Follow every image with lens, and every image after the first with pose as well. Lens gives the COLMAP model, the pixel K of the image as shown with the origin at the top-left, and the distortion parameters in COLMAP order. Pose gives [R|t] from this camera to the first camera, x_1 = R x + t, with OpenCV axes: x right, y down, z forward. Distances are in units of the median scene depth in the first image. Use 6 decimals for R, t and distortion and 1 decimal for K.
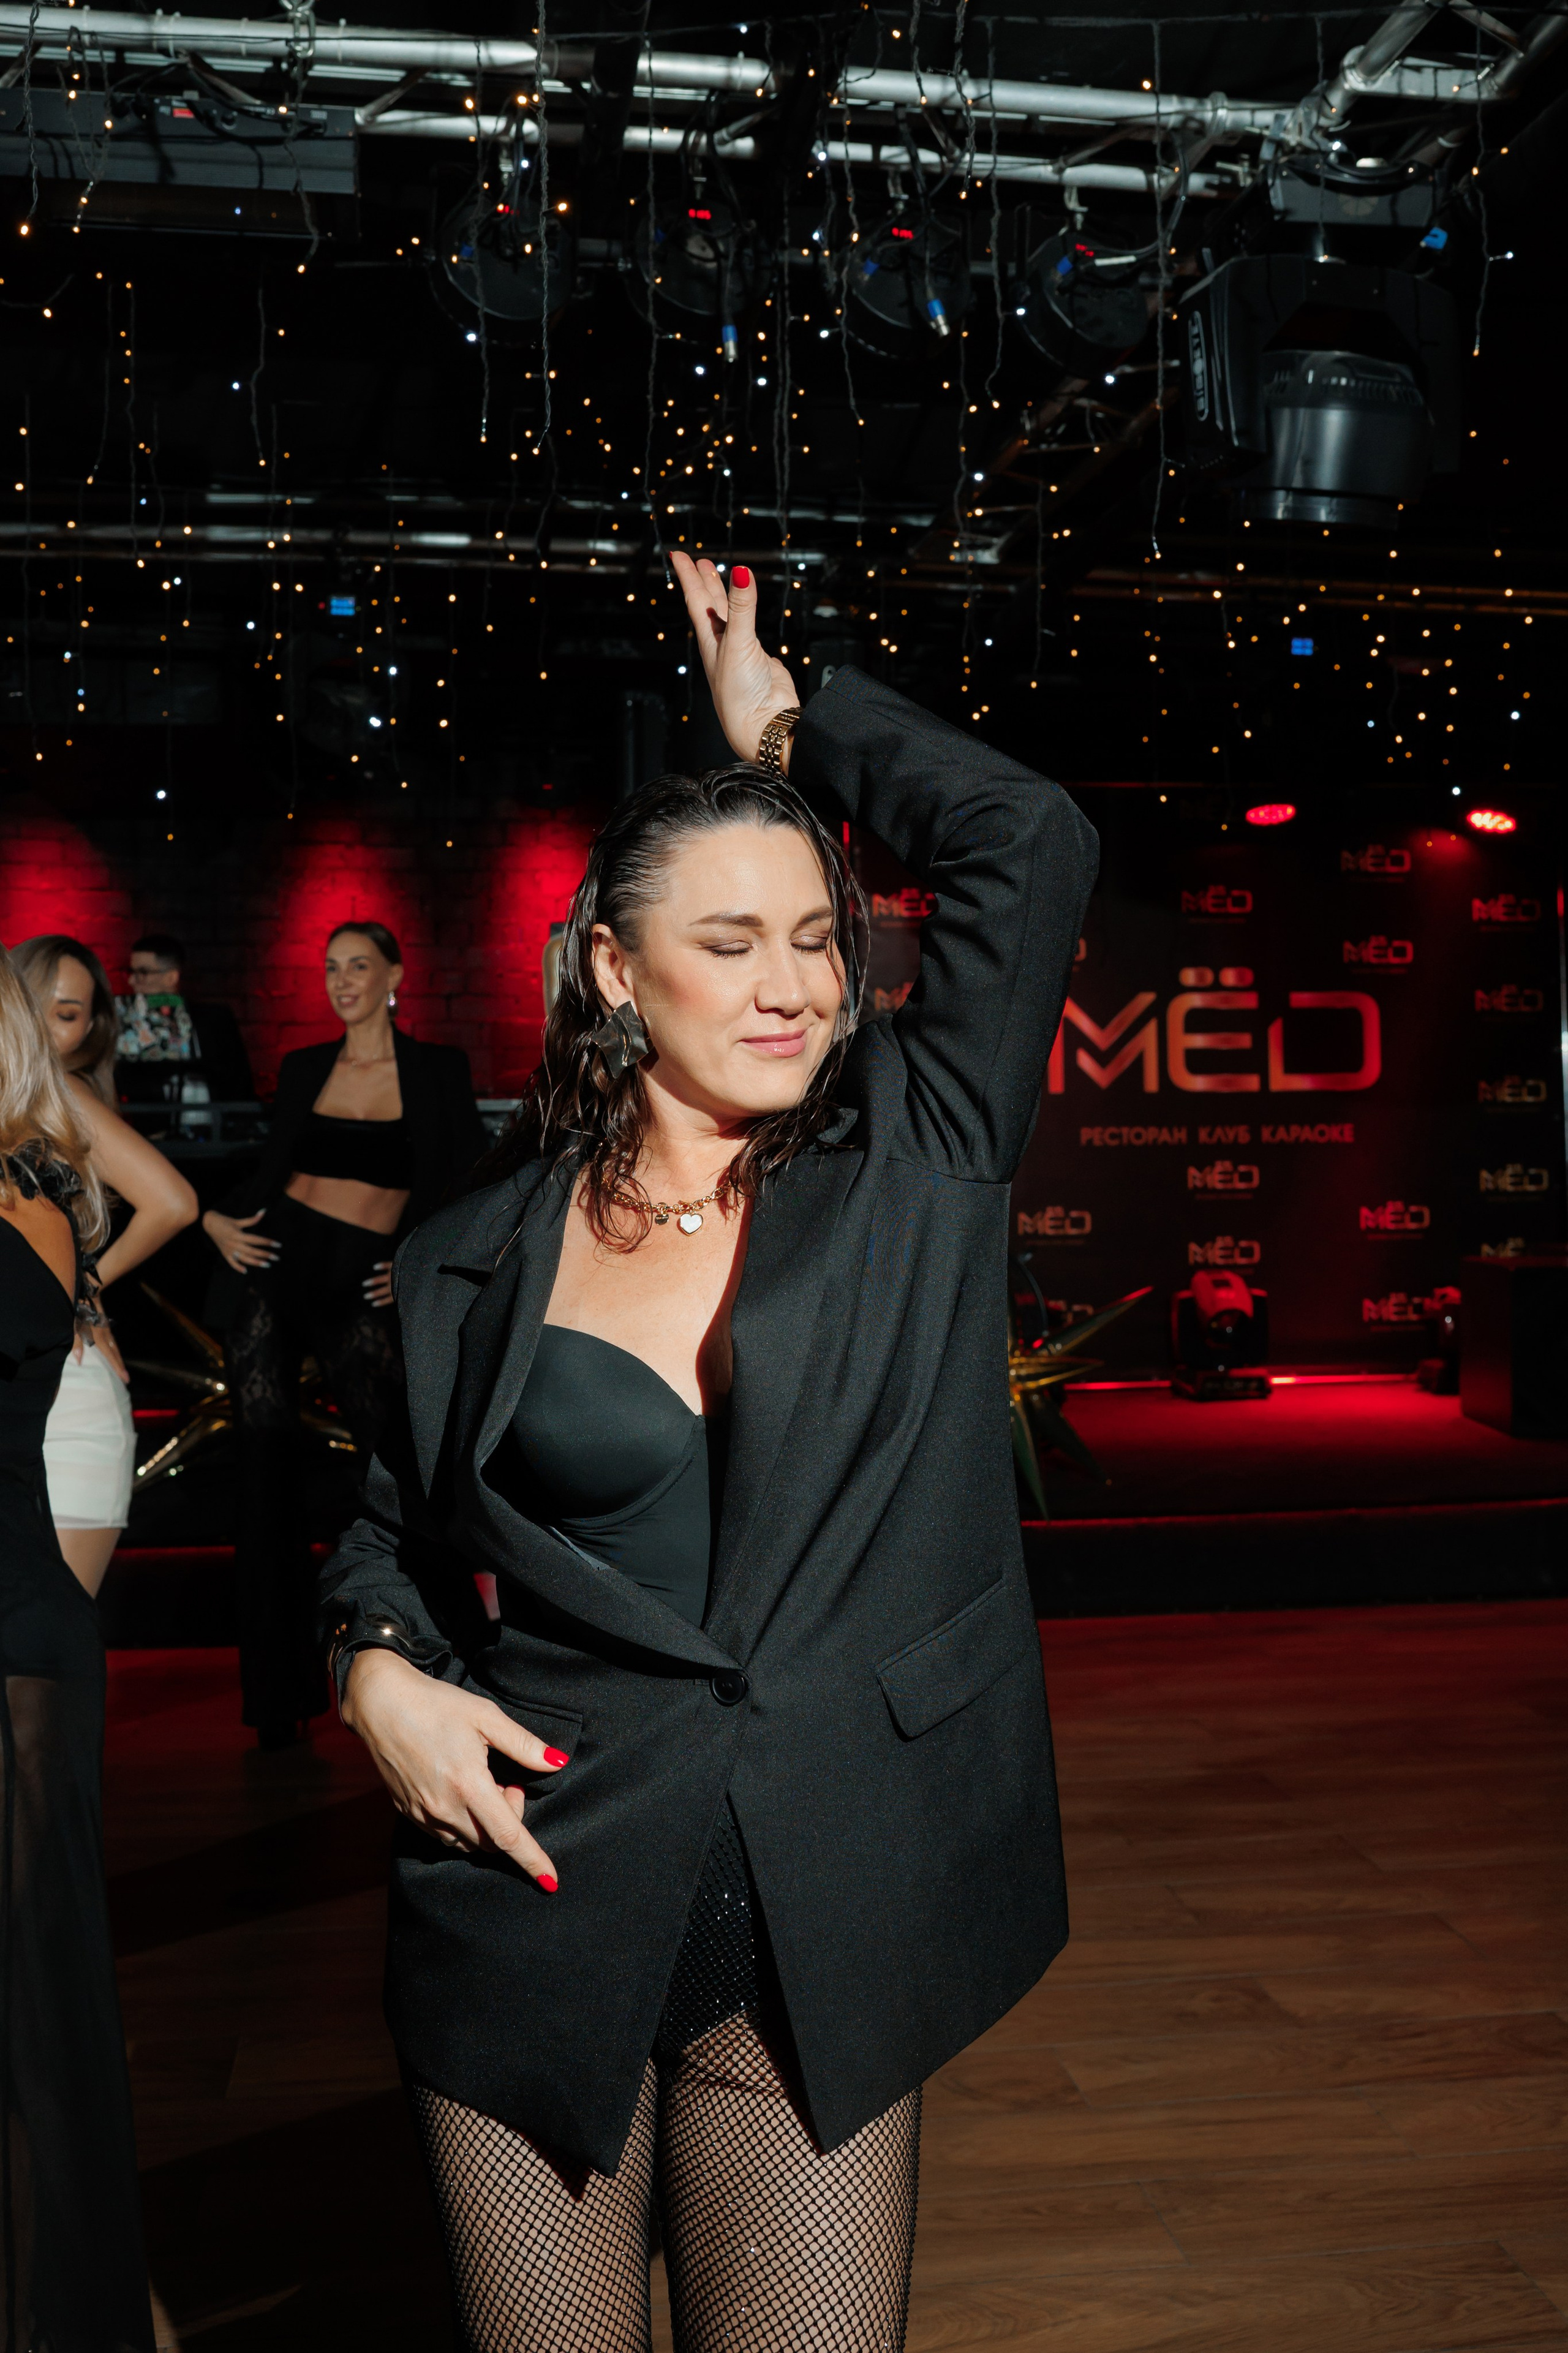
lens RADIAL K [[2076.5, 0, 807.0], [0, 2076.5, 1097.2], [0, 0, 1]] dist [-0.049644, 0.031073]
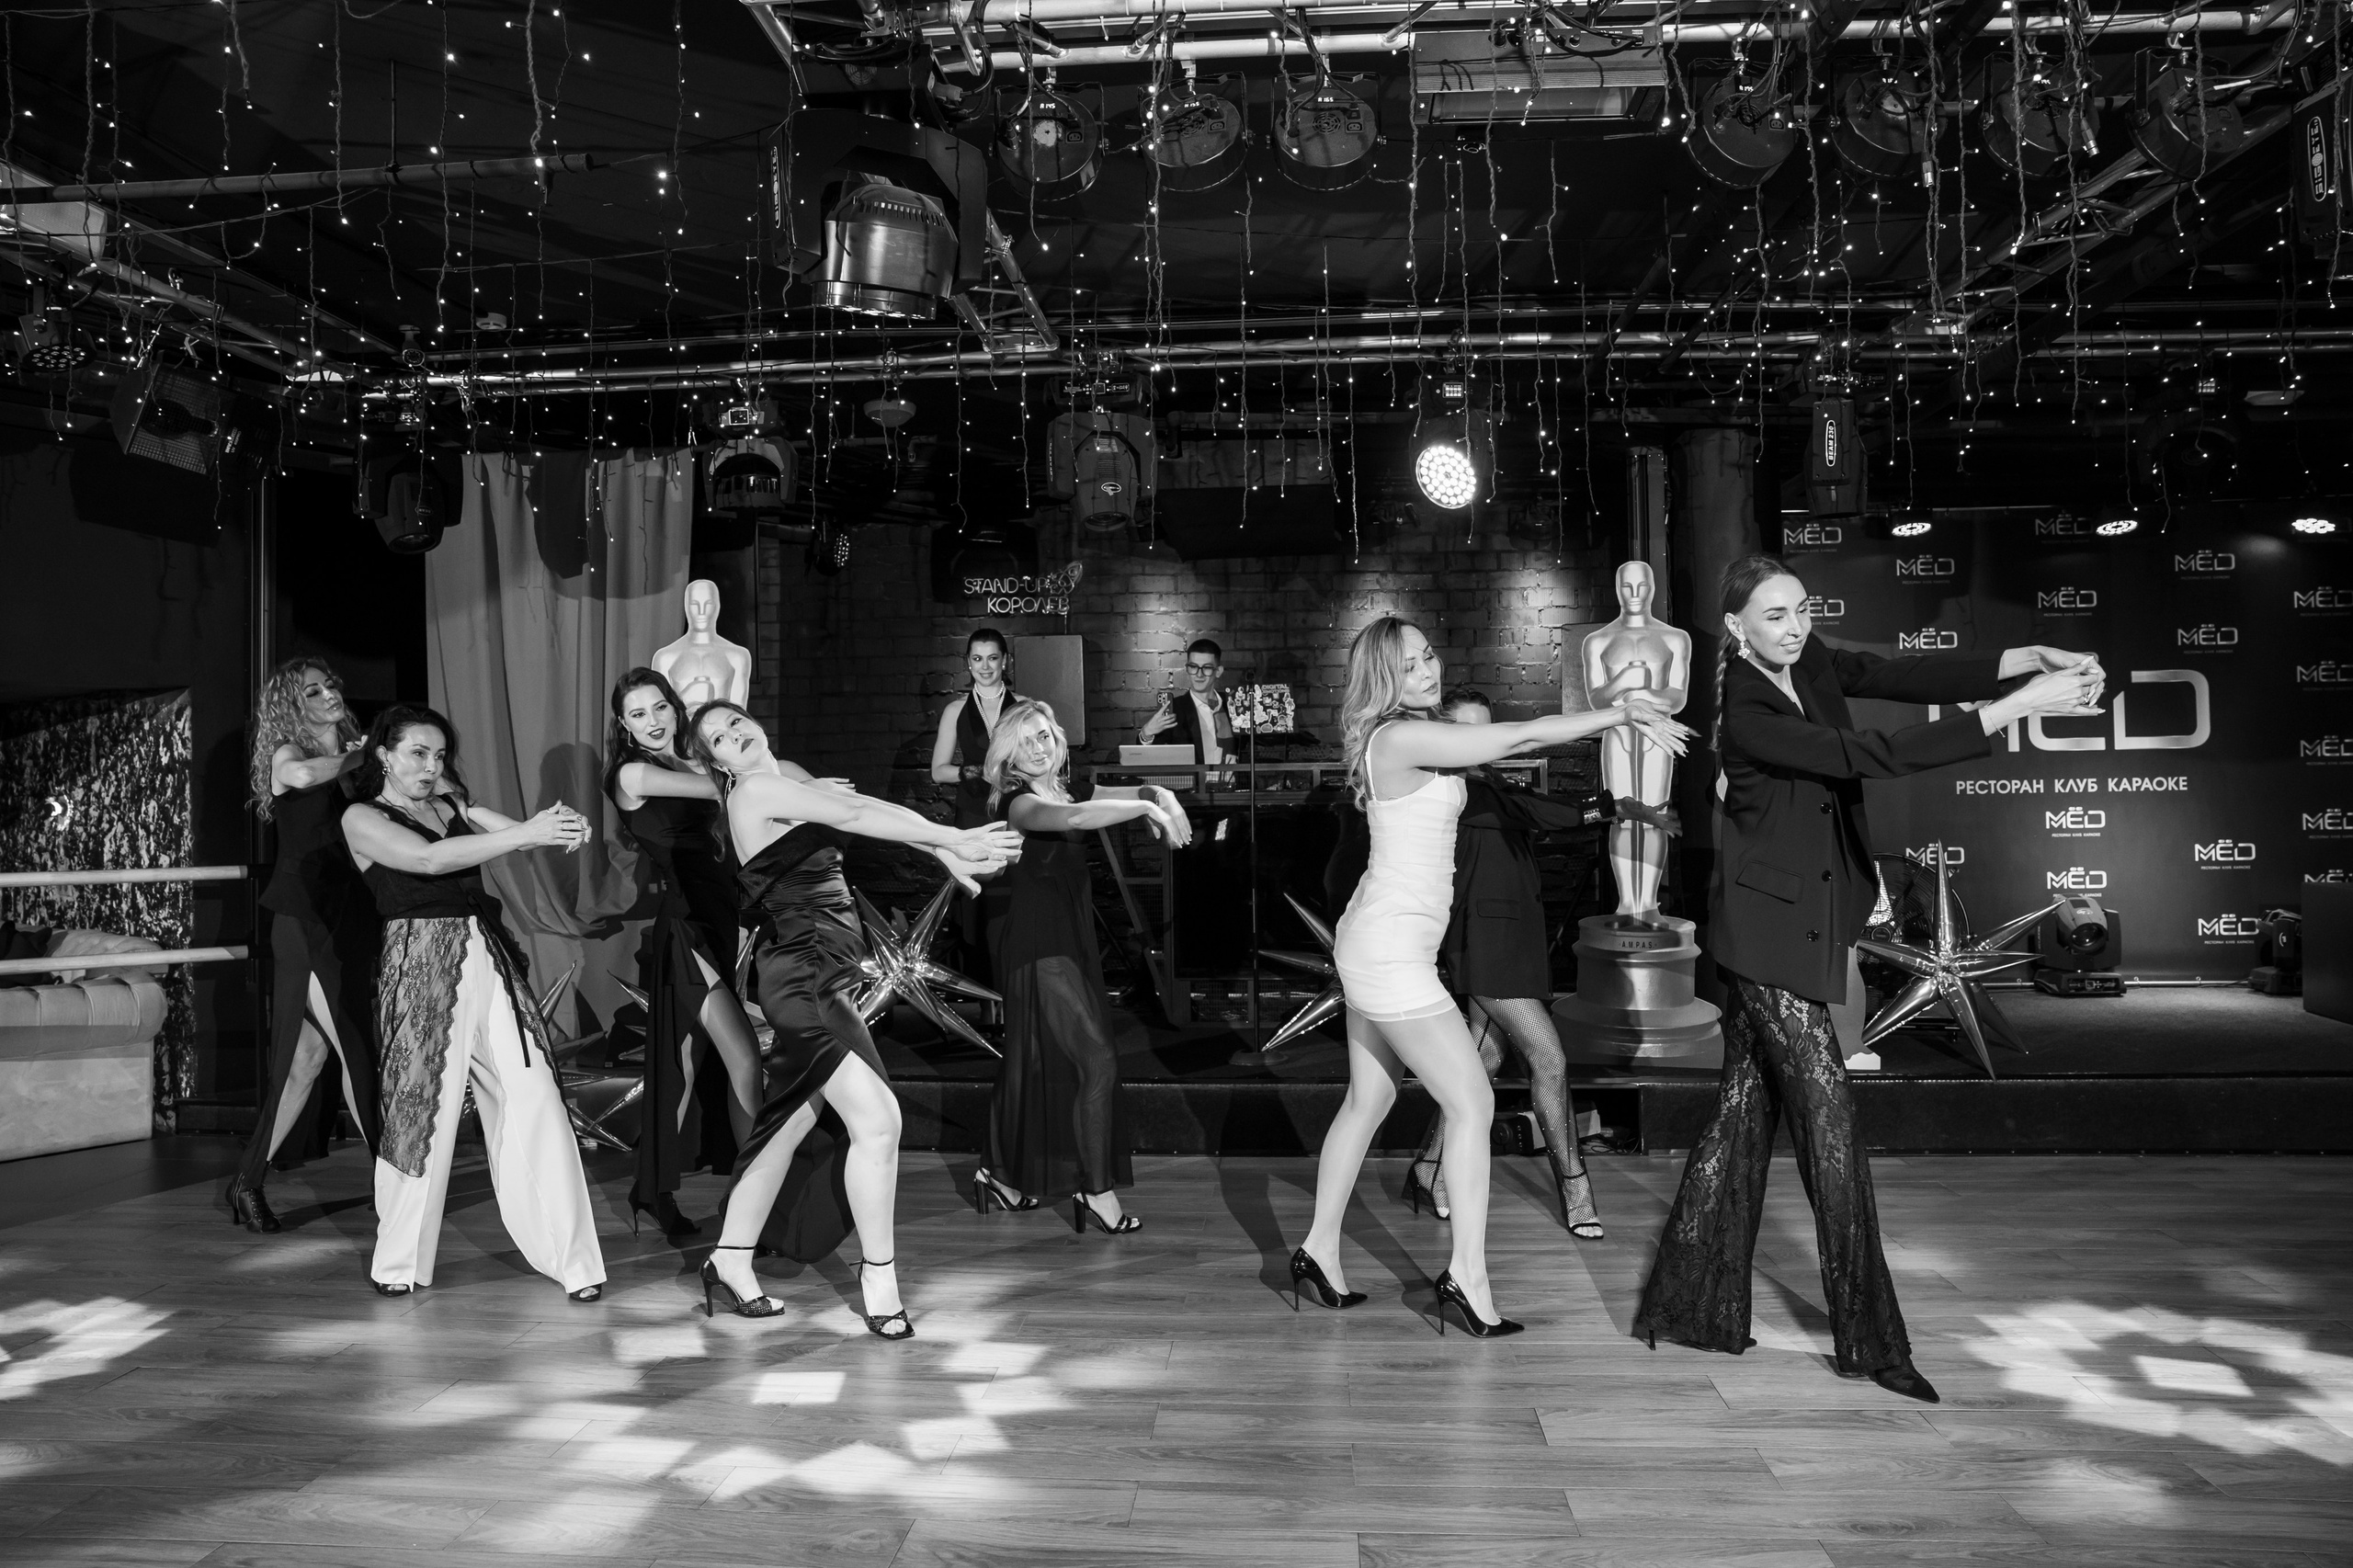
lens RADIAL K [[1623.8, 0, 1098.0], [0, 1623.8, 790.8], [0, 0, 1]] dist [-0.086688, 0.042218]
pose [[0.973333, -0.006993, -0.229290, -0.160356], [0.007343, 0.999973, 0.000673, 0.016989], [0.229279, -0.002339, 0.973358, -0.063756]]
